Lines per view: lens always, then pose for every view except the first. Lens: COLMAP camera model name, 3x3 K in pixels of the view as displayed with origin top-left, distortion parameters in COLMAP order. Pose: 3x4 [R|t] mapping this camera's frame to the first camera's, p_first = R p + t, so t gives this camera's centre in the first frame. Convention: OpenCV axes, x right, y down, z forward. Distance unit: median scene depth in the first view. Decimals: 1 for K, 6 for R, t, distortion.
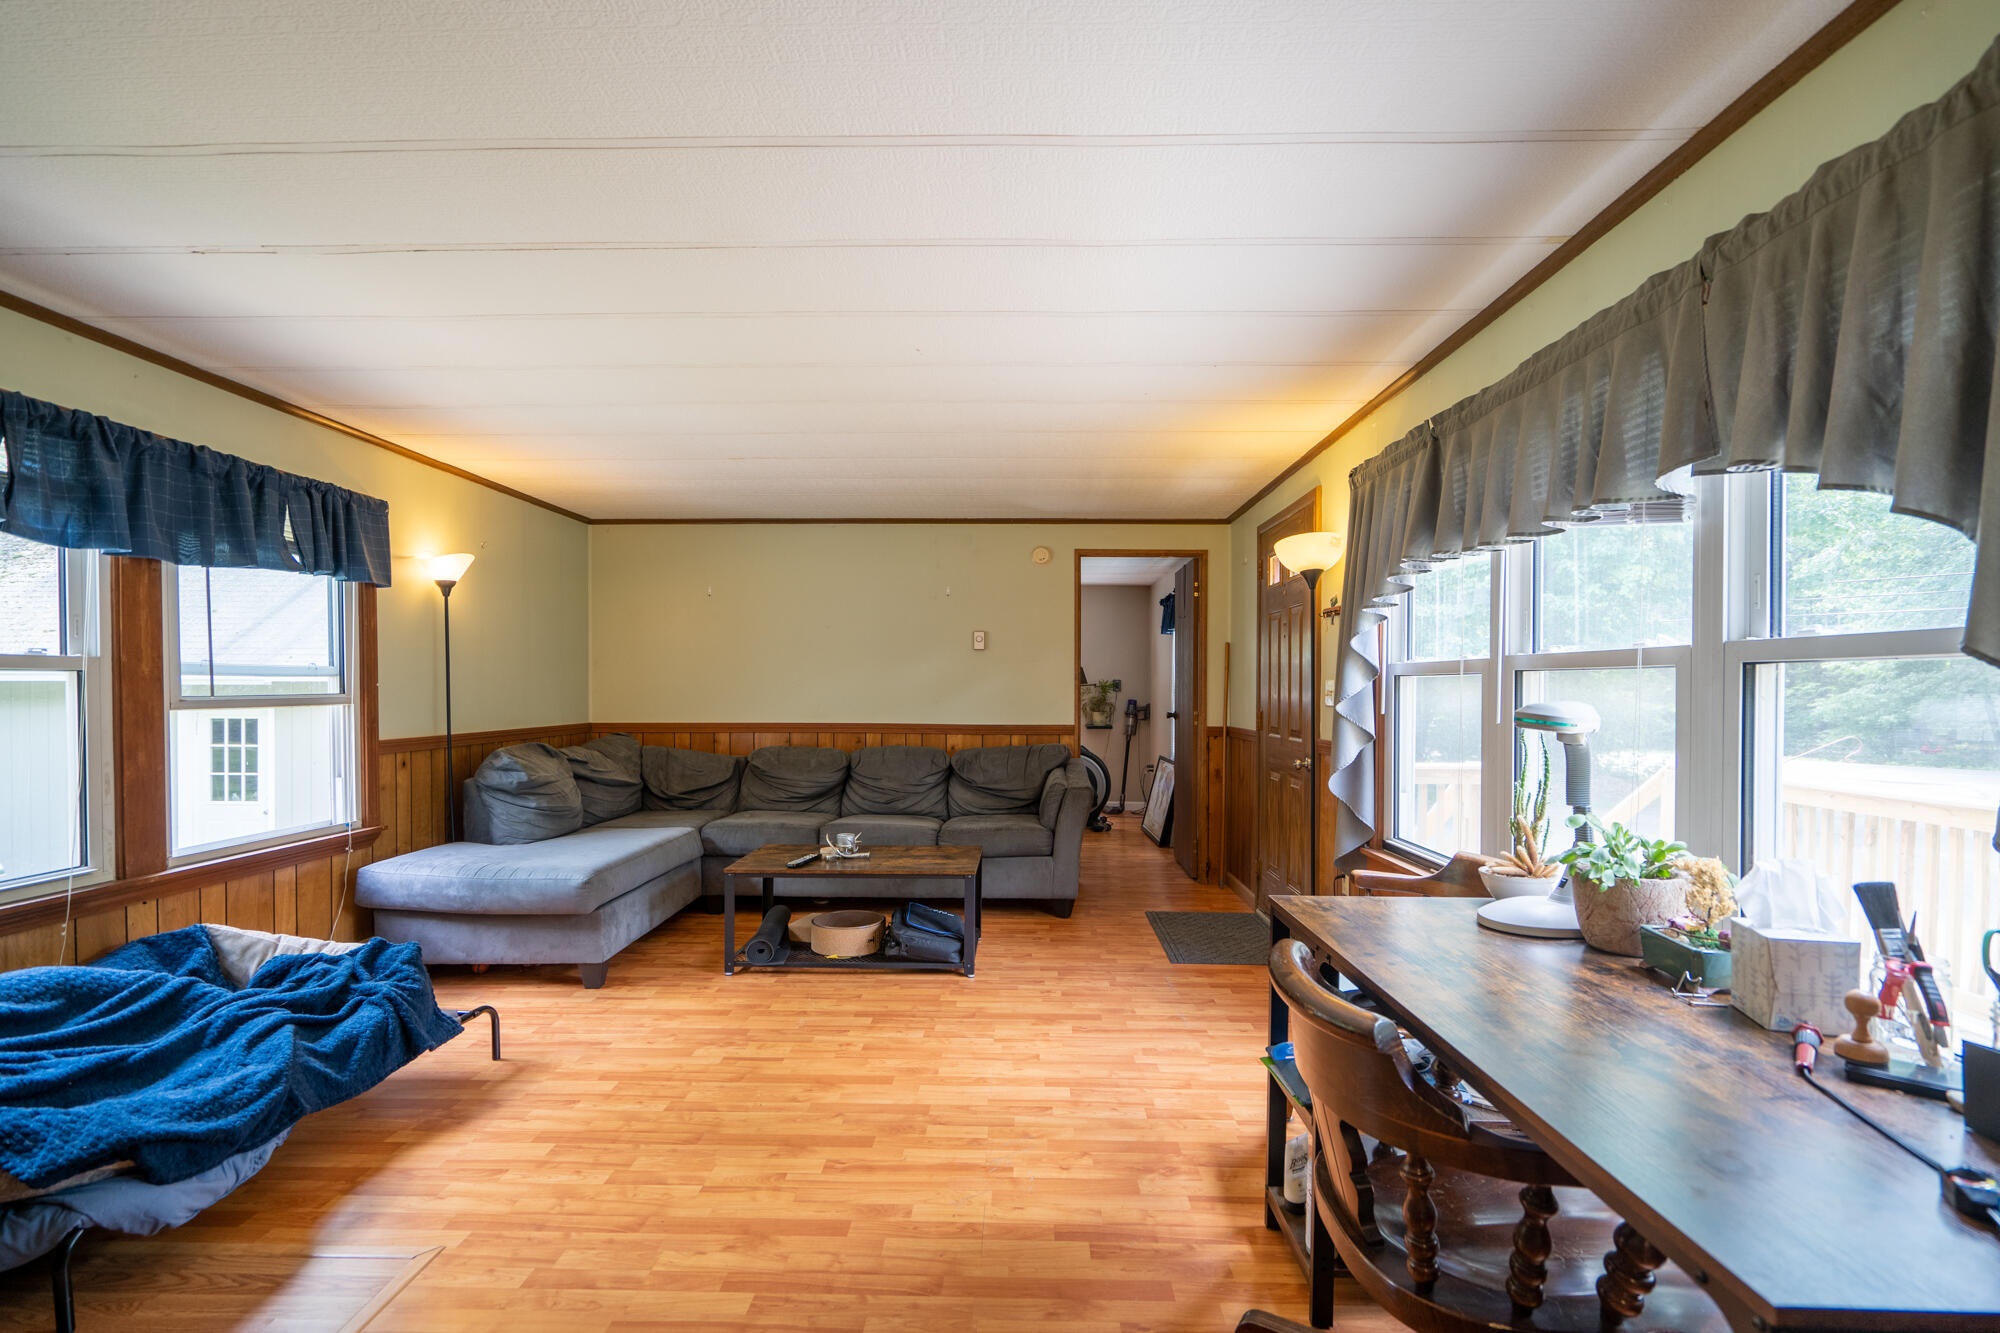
lens RADIAL K [[890.1, 0, 1000.0], [0, 890.1, 666.5], [0, 0, 1]] dist [-0.004127, -0.000124]
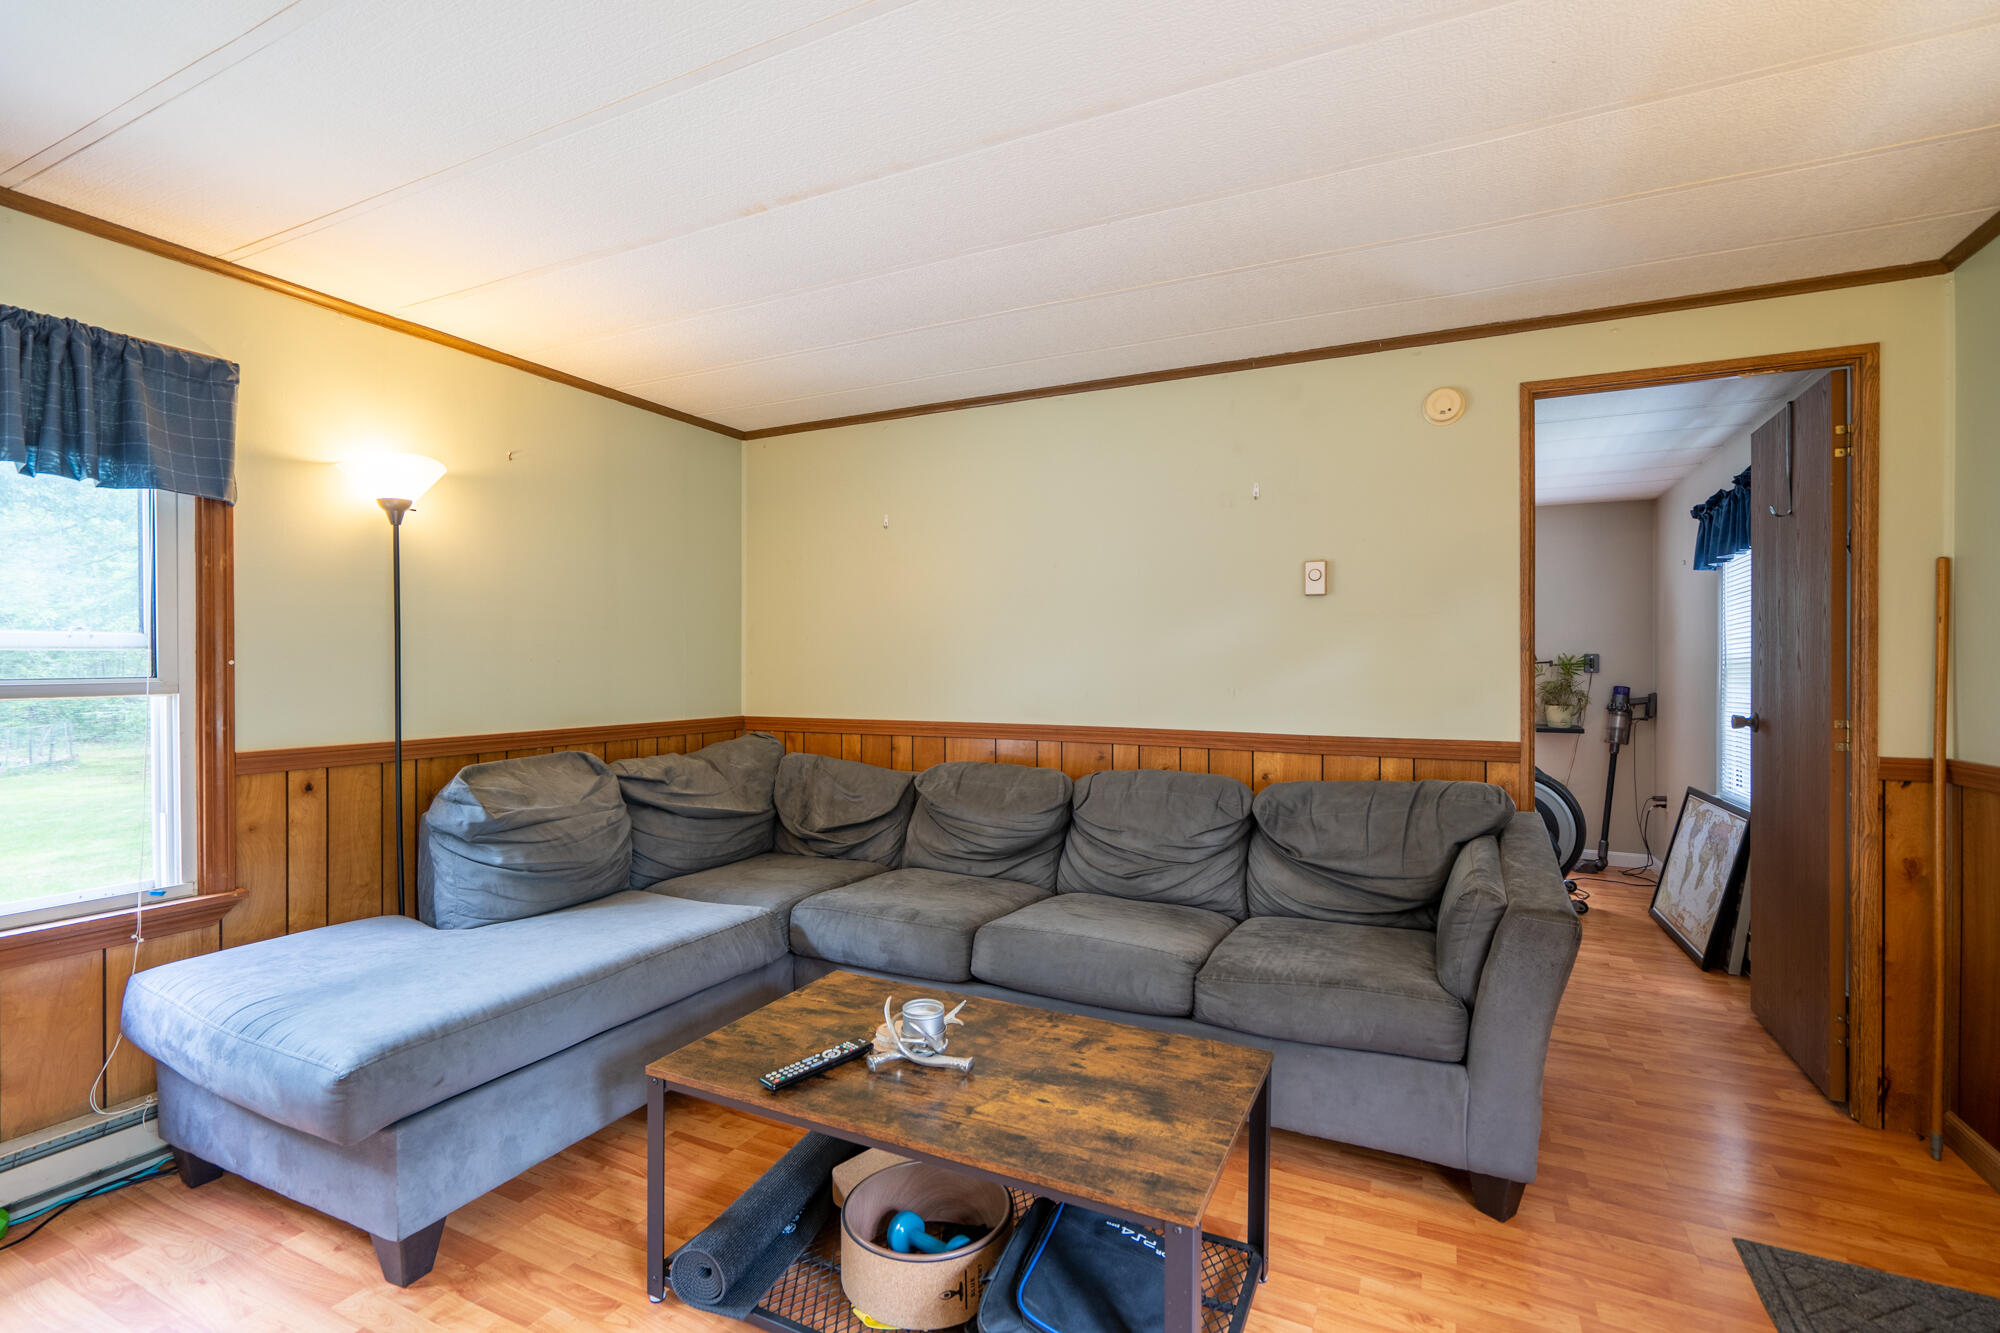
lens RADIAL K [[890.1, 0, 1000.0], [0, 890.1, 666.5], [0, 0, 1]] dist [-0.004127, -0.000124]
pose [[0.906529, -0.002002, -0.422139, 0.032523], [0.011378, 0.999741, 0.019692, 0.011980], [0.421991, -0.022655, 0.906317, 0.469649]]
